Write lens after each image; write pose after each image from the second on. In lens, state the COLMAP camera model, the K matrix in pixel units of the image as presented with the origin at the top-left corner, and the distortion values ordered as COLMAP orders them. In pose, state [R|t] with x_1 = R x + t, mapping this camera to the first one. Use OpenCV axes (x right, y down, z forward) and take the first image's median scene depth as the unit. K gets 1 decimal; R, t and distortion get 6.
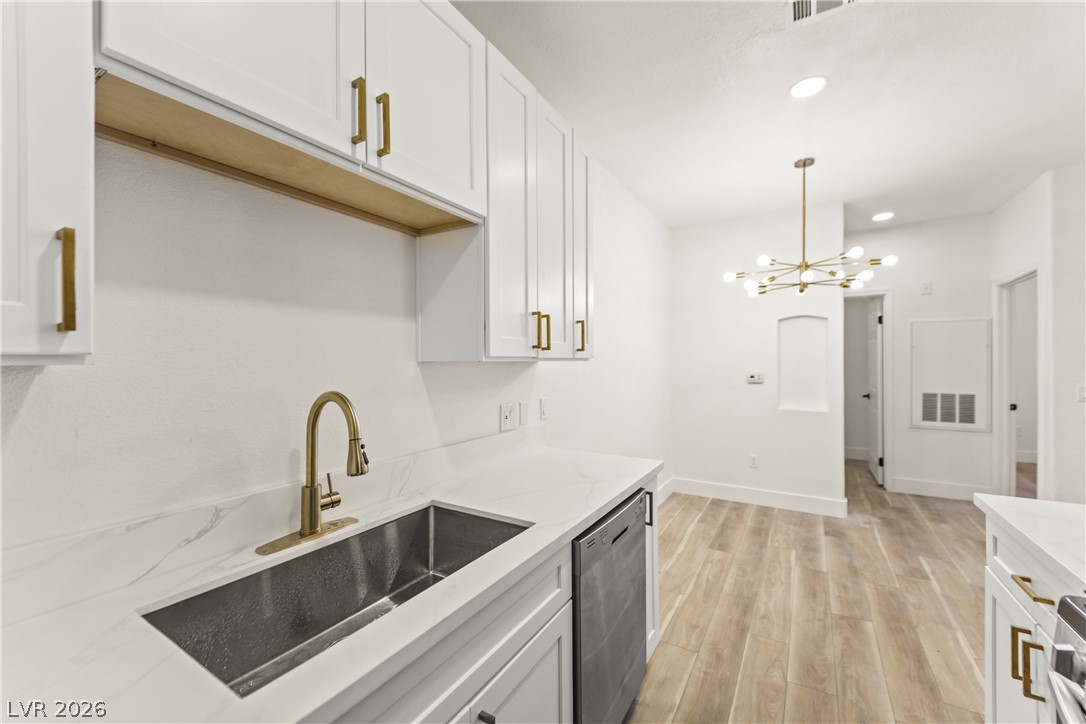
lens RADIAL K [[432.9, 0, 550.5], [0, 432.9, 359.3], [0, 0, 1]] dist [0.018326, -0.009965]
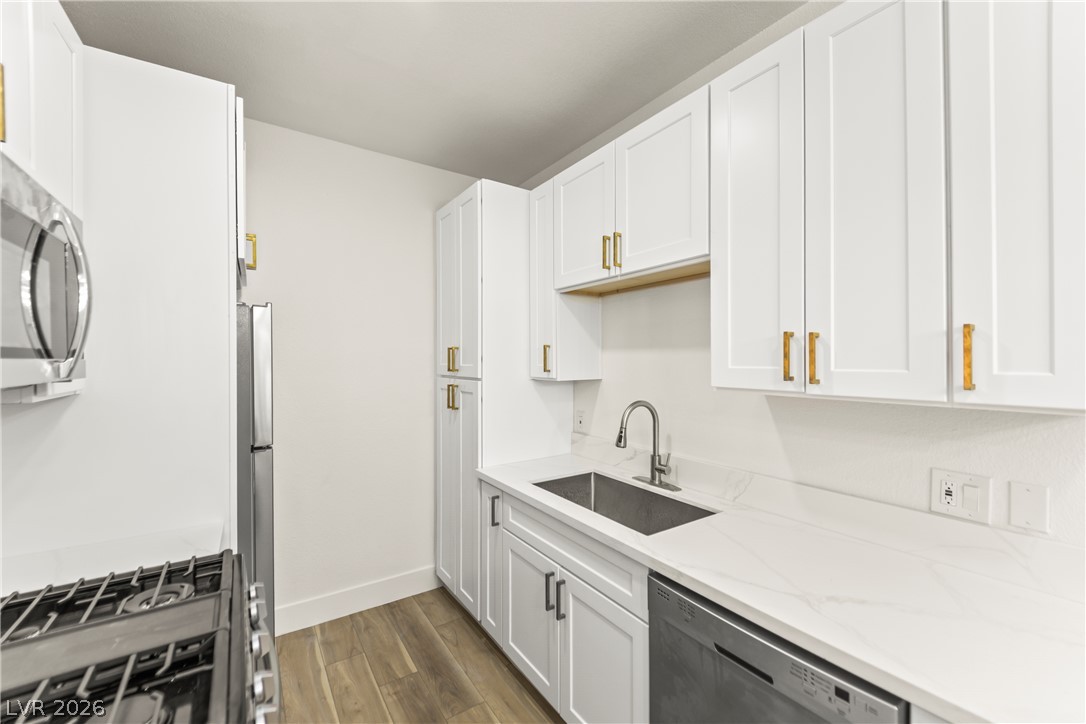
lens RADIAL K [[432.9, 0, 545.2], [0, 432.9, 356.8], [0, 0, 1]] dist [0.018326, -0.009965]
pose [[-0.421717, -0.001627, -0.906726, 0.531539], [0.004259, 0.999984, -0.003776, -0.041638], [0.906717, -0.005454, -0.421703, 0.593072]]
